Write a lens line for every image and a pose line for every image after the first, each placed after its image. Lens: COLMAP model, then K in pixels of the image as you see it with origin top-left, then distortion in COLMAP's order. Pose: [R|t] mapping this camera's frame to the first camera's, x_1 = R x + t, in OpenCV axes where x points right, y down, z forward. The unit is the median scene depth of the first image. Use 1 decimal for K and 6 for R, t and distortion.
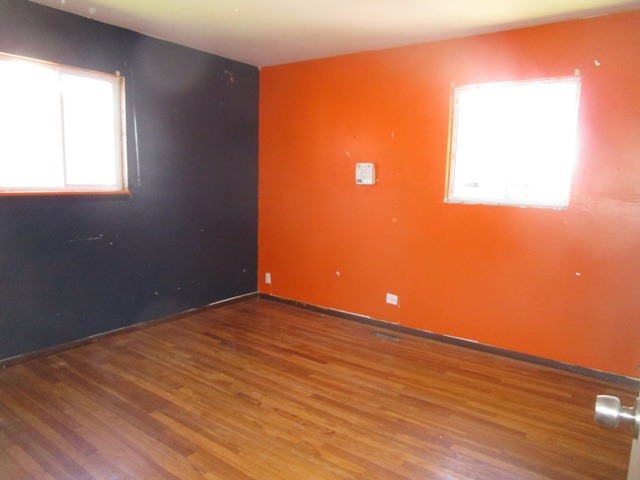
lens RADIAL K [[458.0, 0, 318.6], [0, 458.0, 241.9], [0, 0, 1]] dist [-0.011704, -0.001545]
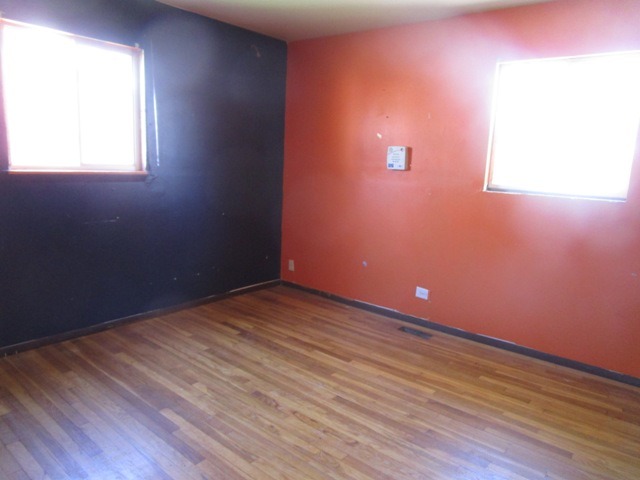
lens RADIAL K [[458.0, 0, 318.6], [0, 458.0, 241.9], [0, 0, 1]] dist [-0.011704, -0.001545]
pose [[0.998081, 0.028131, -0.055157, -0.003066], [-0.026105, 0.998970, 0.037114, -0.012195], [0.056145, -0.035603, 0.997788, 0.080365]]
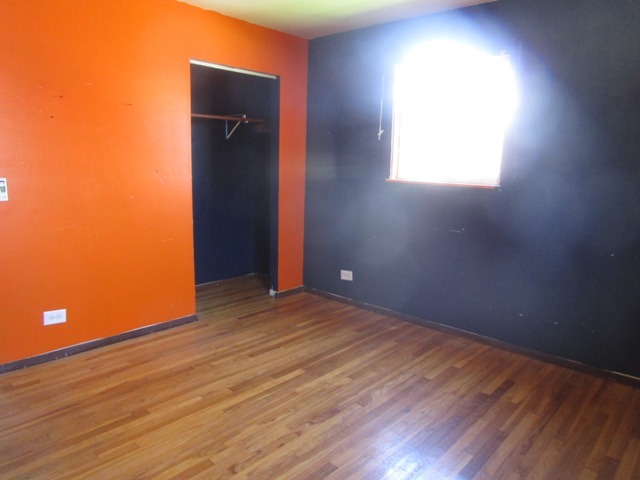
lens RADIAL K [[458.0, 0, 318.6], [0, 458.0, 241.9], [0, 0, 1]] dist [-0.011704, -0.001545]
pose [[-0.099013, 0.151314, -0.983514, 0.604253], [-0.169880, 0.971291, 0.166536, -0.114902], [0.980478, 0.183569, -0.070466, 0.903559]]
